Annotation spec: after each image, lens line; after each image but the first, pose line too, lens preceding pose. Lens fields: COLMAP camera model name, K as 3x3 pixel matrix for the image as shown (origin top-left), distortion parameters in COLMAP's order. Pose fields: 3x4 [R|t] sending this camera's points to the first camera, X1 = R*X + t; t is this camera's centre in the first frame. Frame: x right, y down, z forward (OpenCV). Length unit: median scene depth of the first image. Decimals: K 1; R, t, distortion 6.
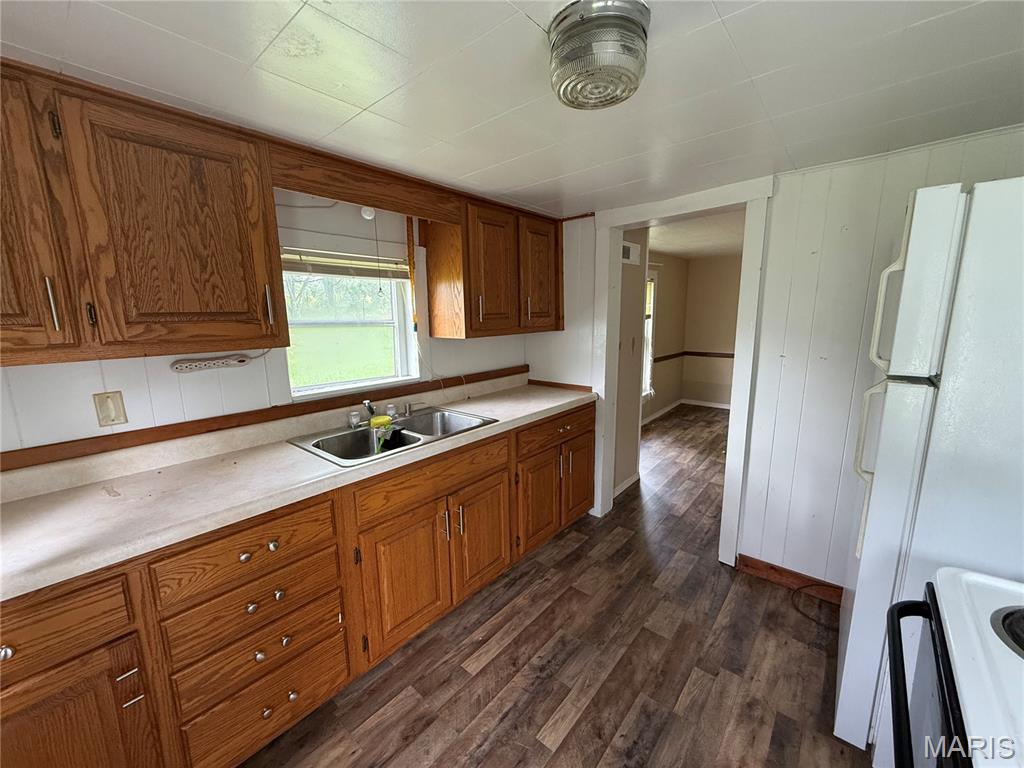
lens RADIAL K [[408.0, 0, 510.9], [0, 408.0, 383.6], [0, 0, 1]] dist [0.003513, 0.000330]
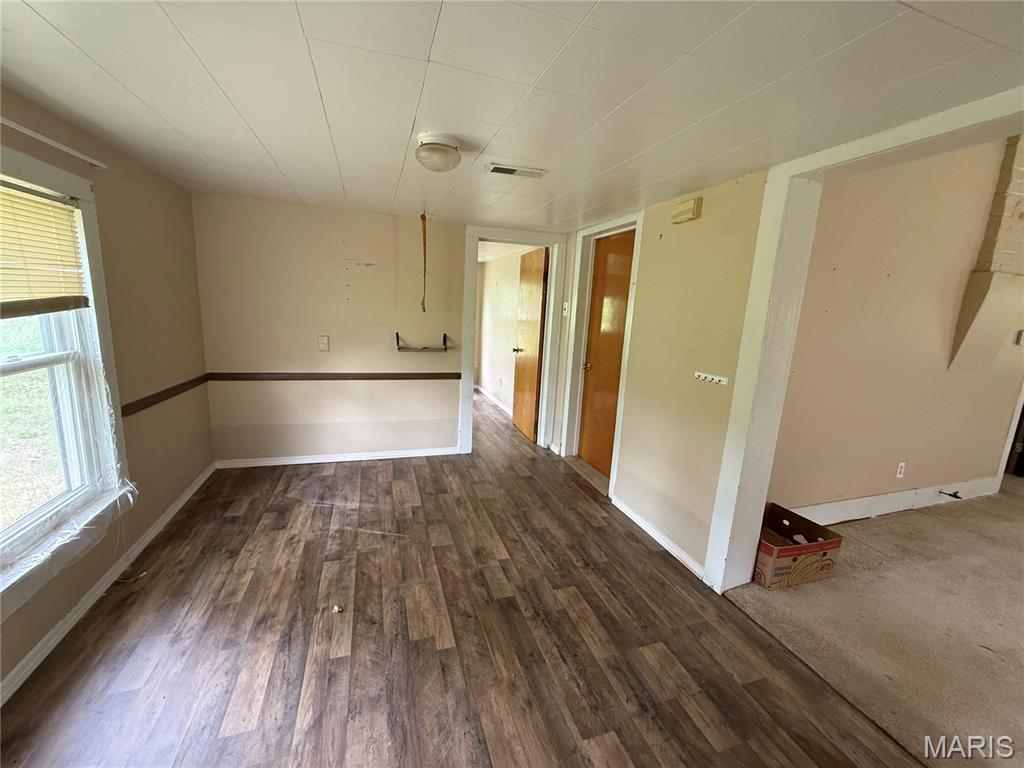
lens RADIAL K [[408.0, 0, 510.8], [0, 408.0, 382.6], [0, 0, 1]] dist [0.003513, 0.000330]
pose [[0.511113, -0.111465, 0.852255, 0.246321], [0.091868, 0.992960, 0.074772, -0.096431], [-0.854590, 0.040078, 0.517755, 0.555684]]
